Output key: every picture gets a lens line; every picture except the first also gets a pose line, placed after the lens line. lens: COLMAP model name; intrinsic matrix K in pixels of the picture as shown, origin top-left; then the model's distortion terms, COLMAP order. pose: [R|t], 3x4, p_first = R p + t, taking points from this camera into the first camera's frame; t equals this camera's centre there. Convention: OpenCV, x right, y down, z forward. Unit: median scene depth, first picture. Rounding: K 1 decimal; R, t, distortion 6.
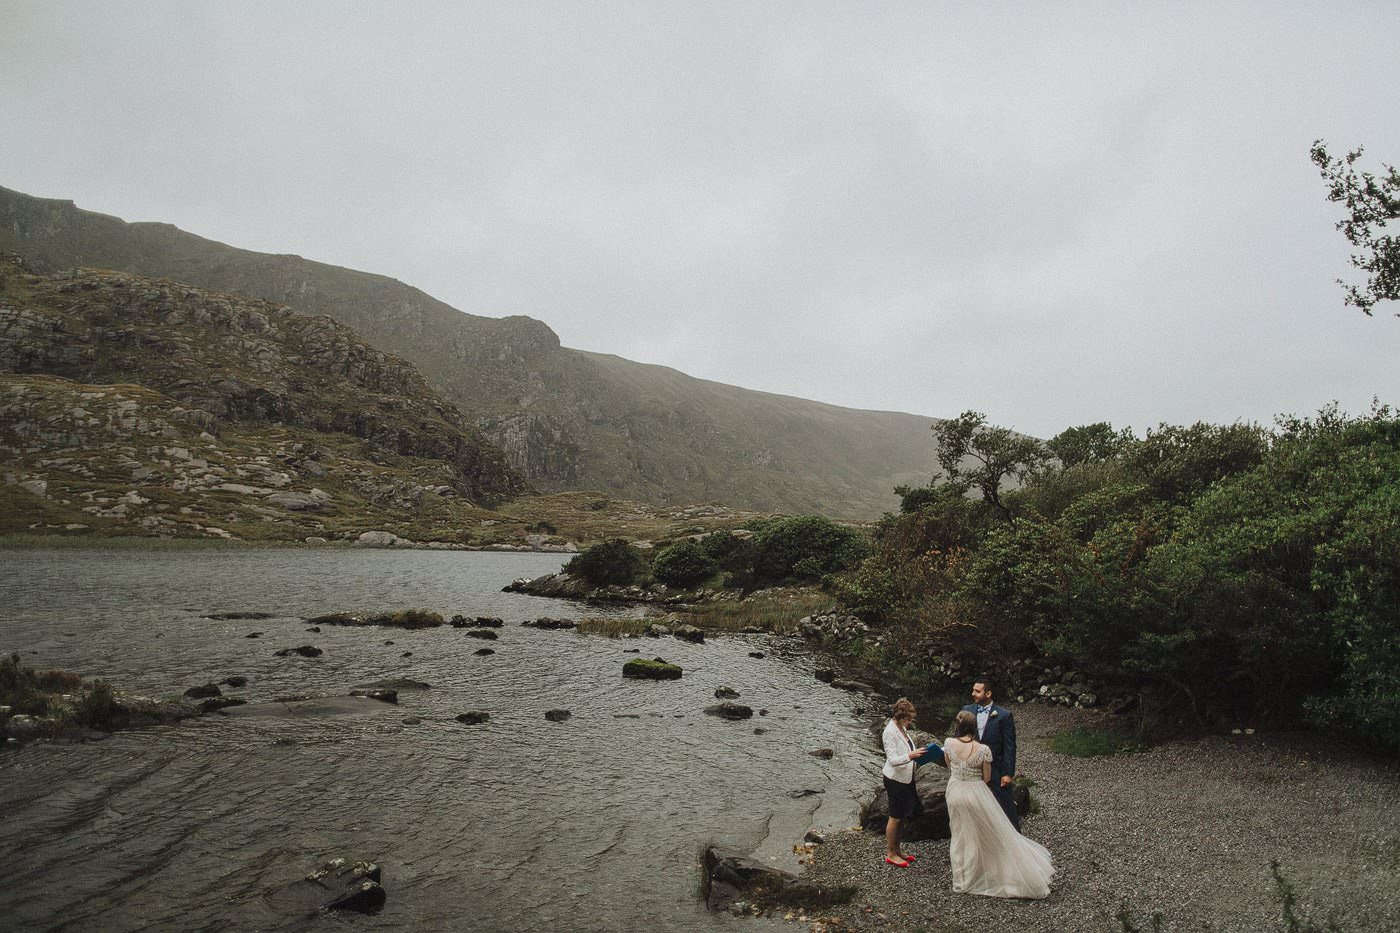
lens RADIAL K [[902.6, 0, 705.8], [0, 902.6, 470.4], [0, 0, 1]] dist [0.002936, -0.000593]
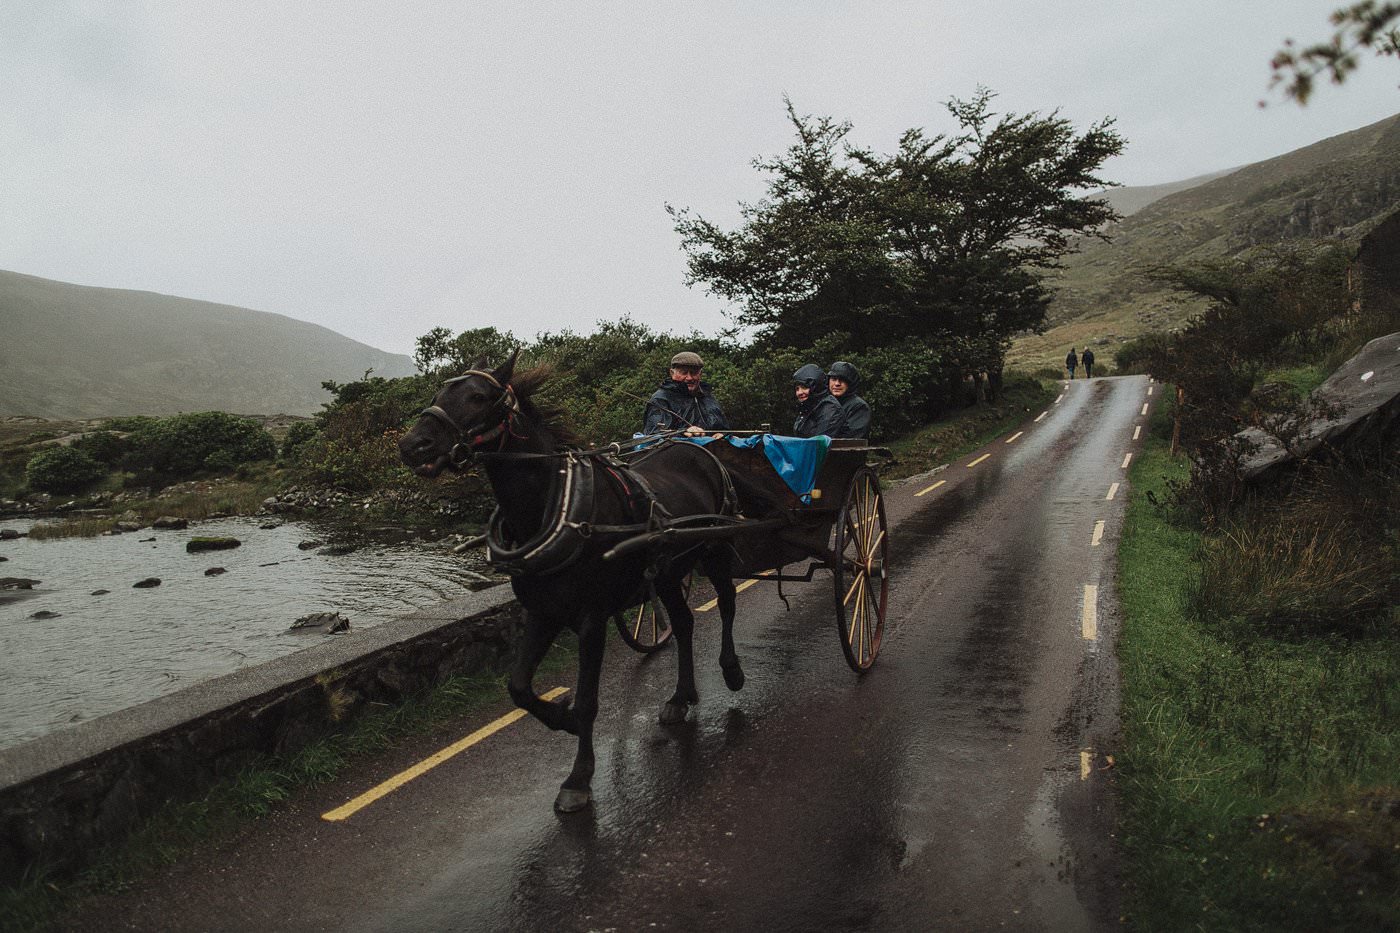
lens RADIAL K [[564.4, 0, 700.0], [0, 564.4, 466.5], [0, 0, 1]] dist [0.000038, -0.000216]
pose [[0.804016, -0.120289, 0.582314, 0.168464], [0.020955, 0.984448, 0.174425, 0.010353], [-0.594239, -0.128038, 0.794032, 0.127247]]
